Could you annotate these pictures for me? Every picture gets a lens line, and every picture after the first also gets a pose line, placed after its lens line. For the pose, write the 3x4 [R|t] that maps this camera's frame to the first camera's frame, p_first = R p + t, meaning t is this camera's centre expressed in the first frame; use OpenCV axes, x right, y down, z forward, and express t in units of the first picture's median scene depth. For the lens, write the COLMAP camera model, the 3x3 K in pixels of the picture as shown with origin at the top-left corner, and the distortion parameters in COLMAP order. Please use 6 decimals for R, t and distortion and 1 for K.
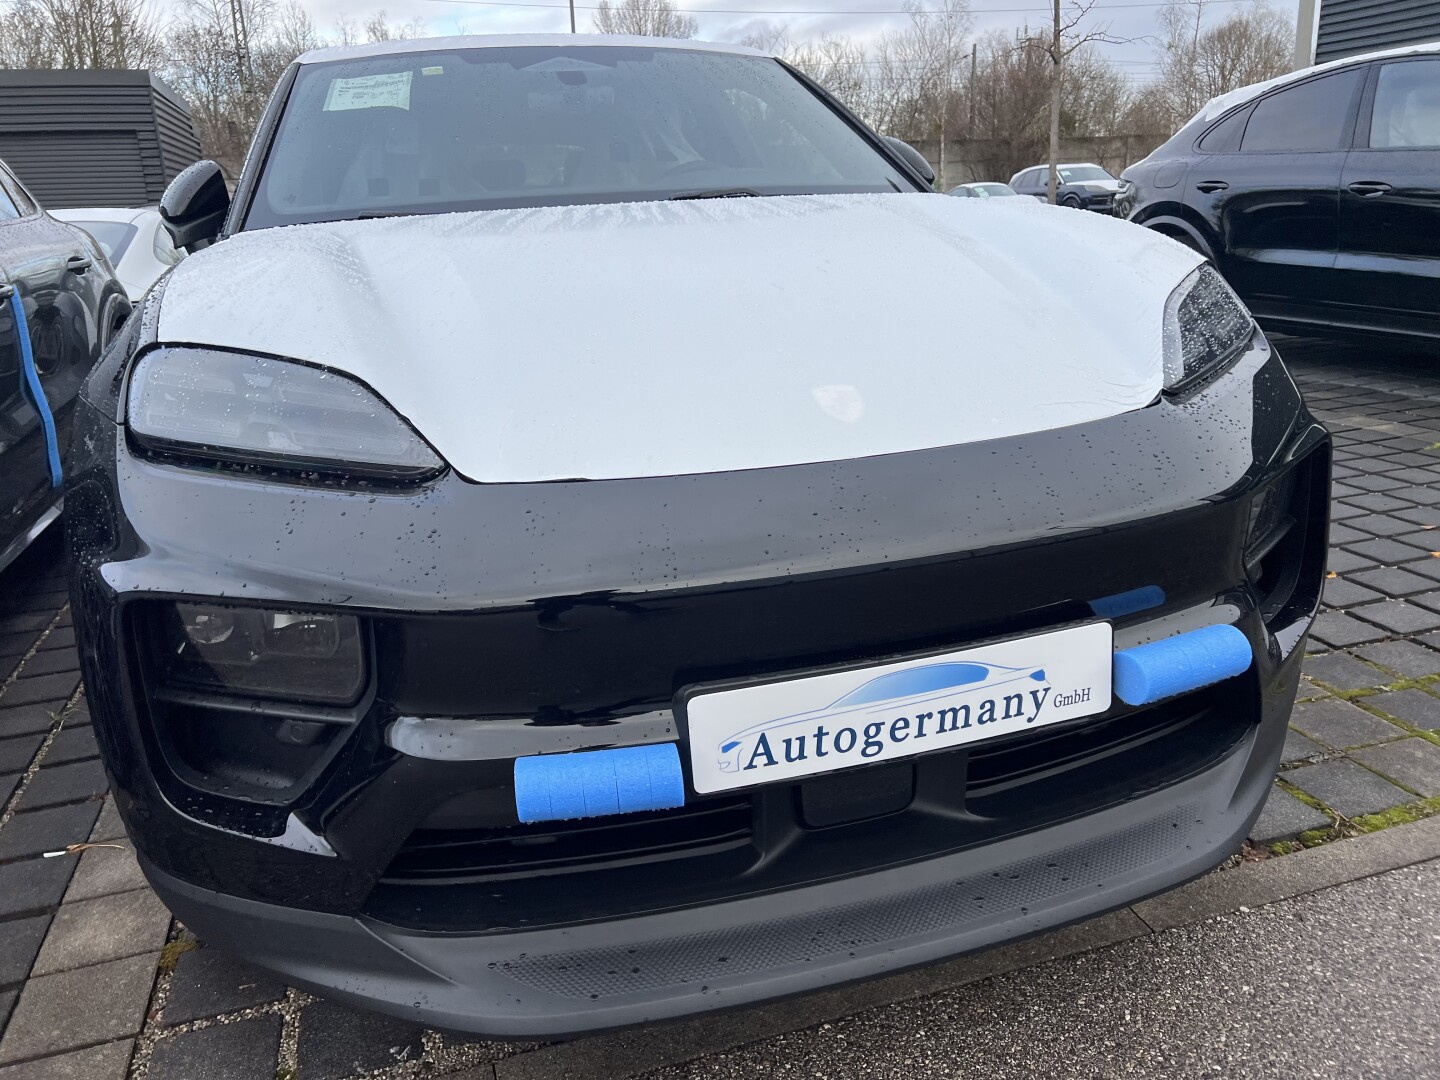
lens RADIAL K [[1088.5, 0, 715.0], [0, 1088.5, 531.8], [0, 0, 1]] dist [0.084370, -0.099461]
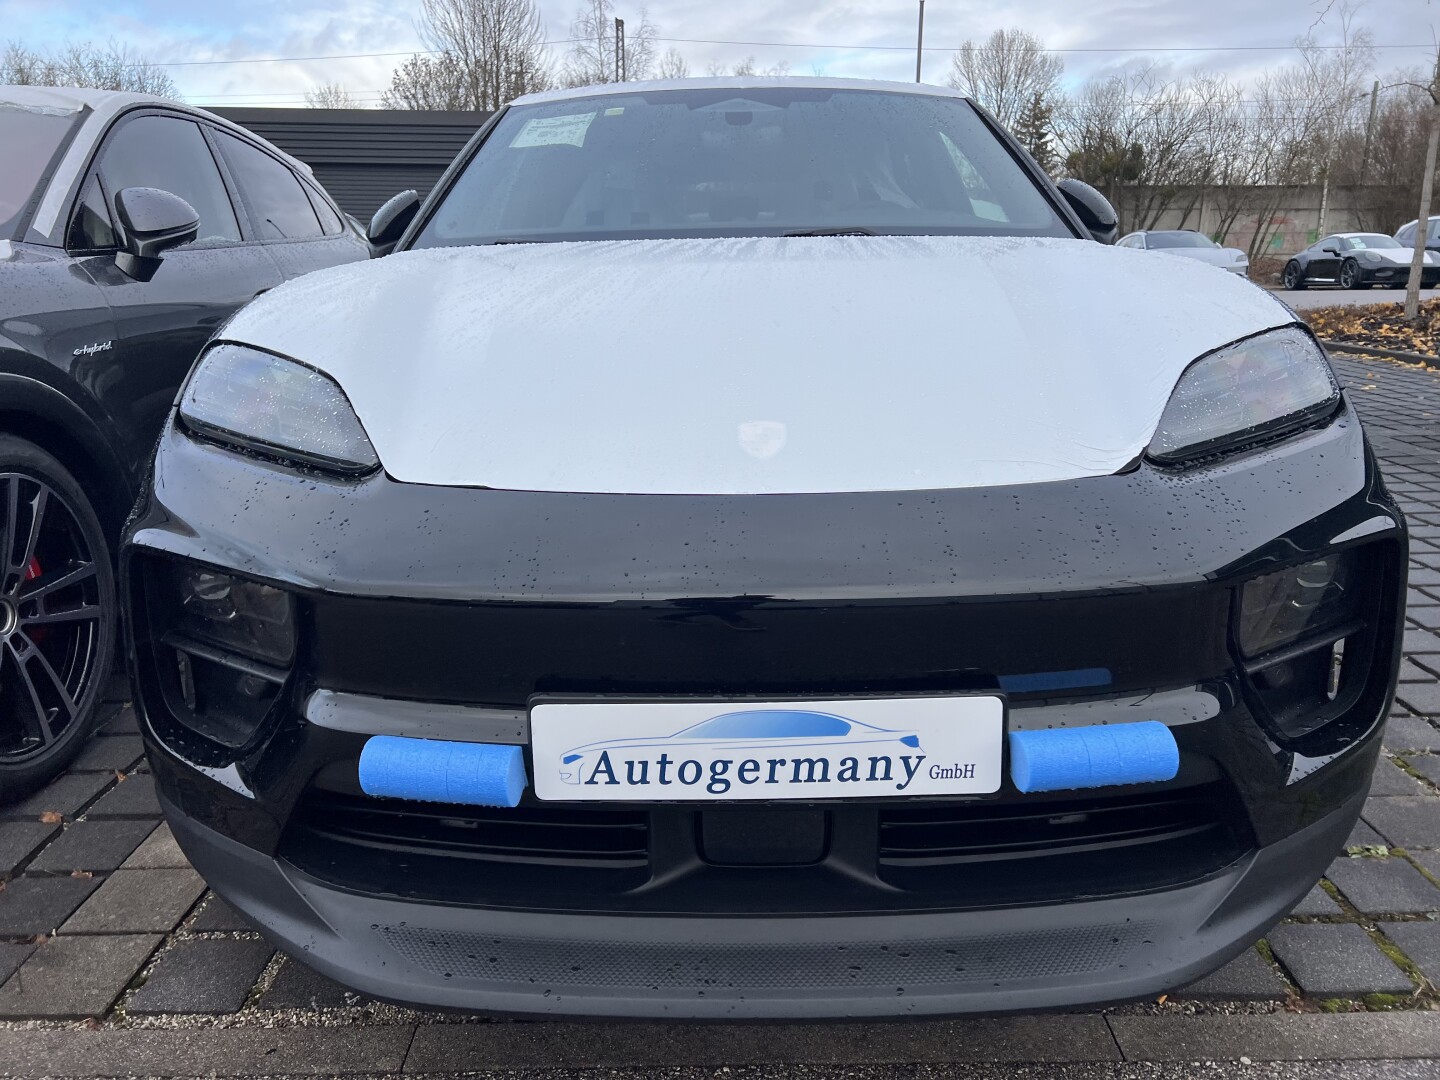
lens RADIAL K [[1088.5, 0, 715.0], [0, 1088.5, 531.8], [0, 0, 1]] dist [0.084370, -0.099461]
pose [[0.953876, 0.109420, -0.279548, 0.374761], [-0.118120, 0.992895, -0.014411, -0.015069], [0.275985, 0.046766, 0.960024, 0.034836]]
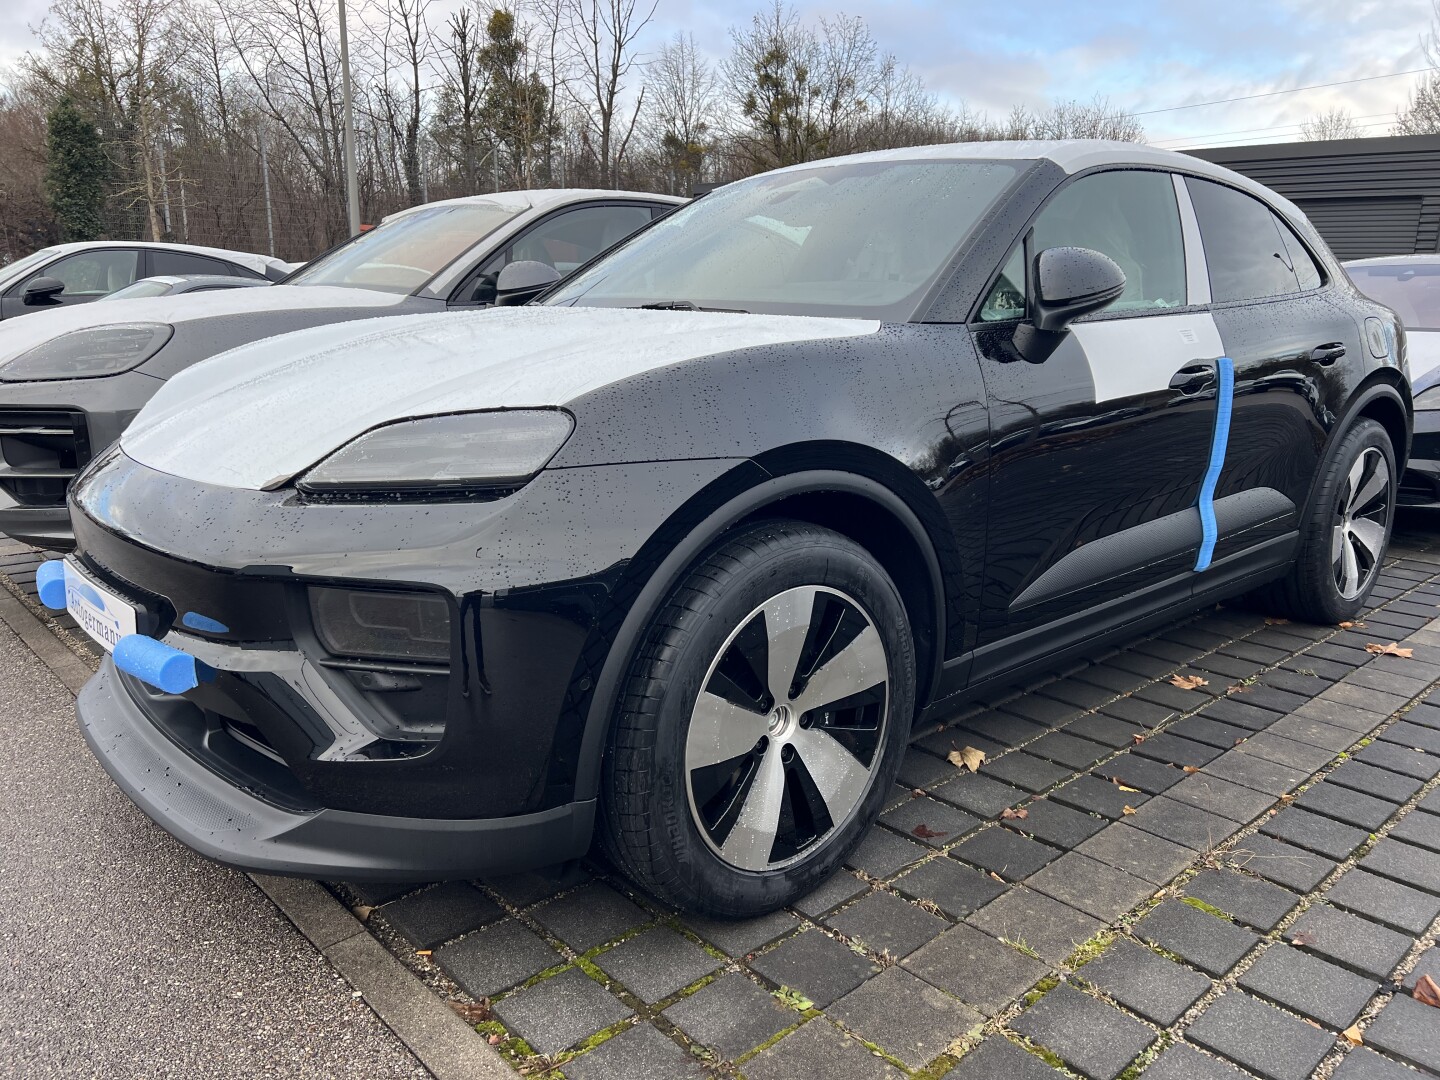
lens RADIAL K [[1110.1, 0, 715.7], [0, 1110.1, 528.0], [0, 0, 1]] dist [0.053121, -0.056749]
pose [[0.414901, 0.242241, -0.877027, 1.974823], [-0.288151, 0.949275, 0.125879, -0.433760], [0.863033, 0.200489, 0.463657, 0.957412]]
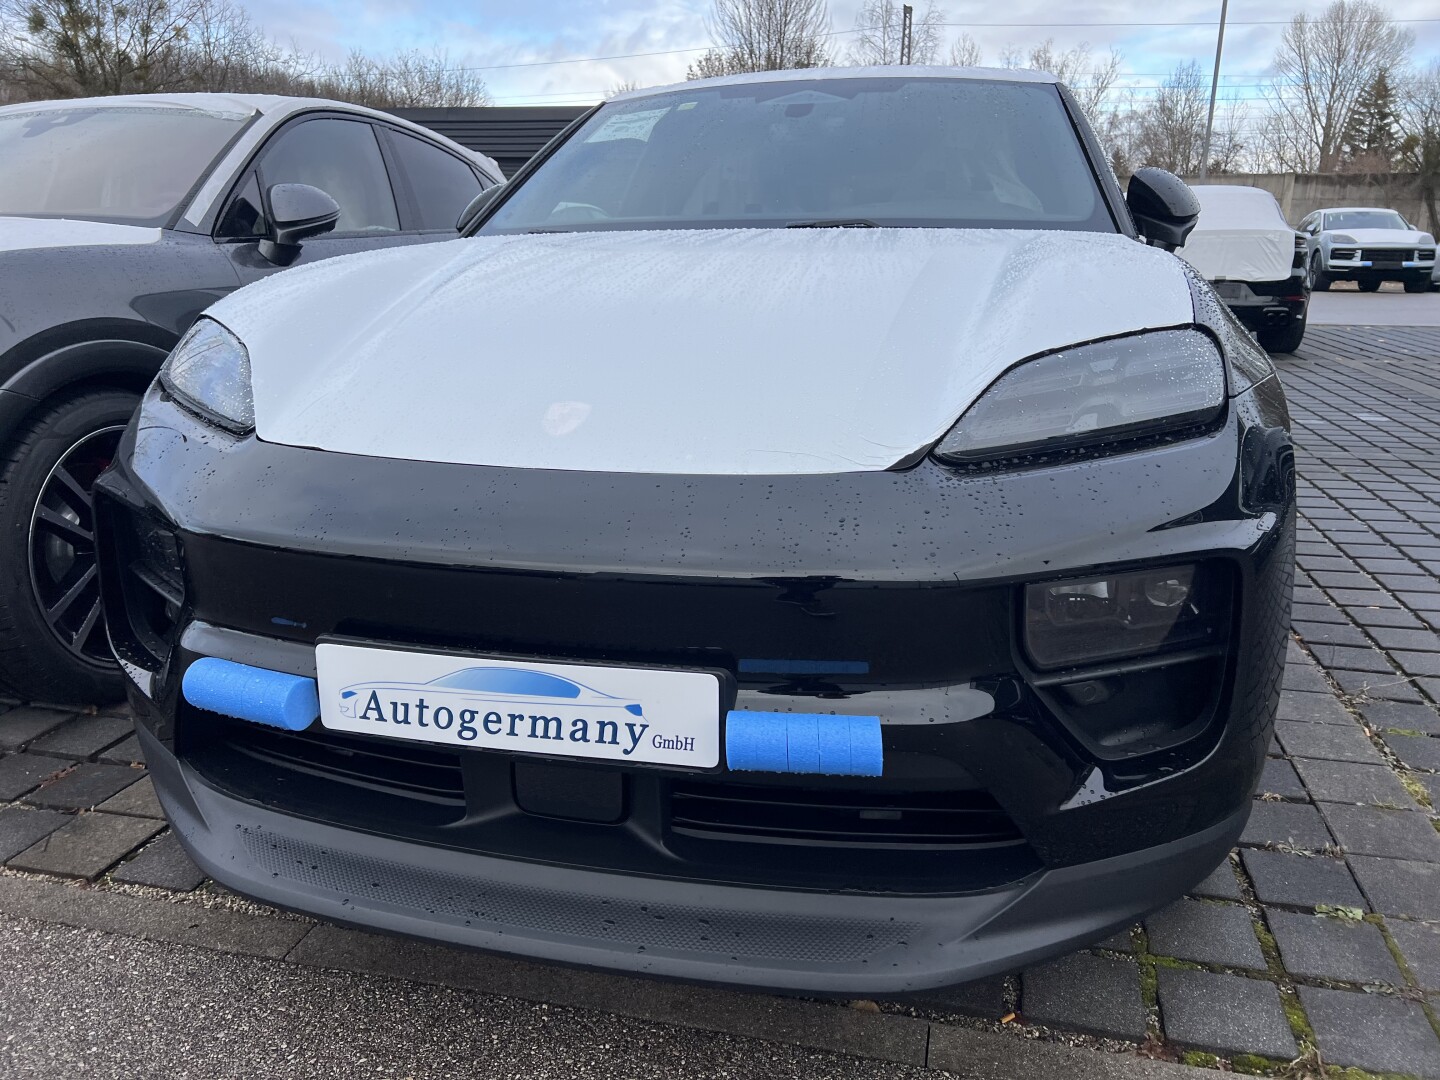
lens RADIAL K [[1093.9, 0, 719.9], [0, 1093.9, 540.1], [0, 0, 1]] dist [0.086225, -0.097383]
pose [[0.851810, 0.177932, -0.492706, 0.818100], [-0.185693, 0.982033, 0.033610, -0.068048], [0.489834, 0.062863, 0.869546, 0.158215]]
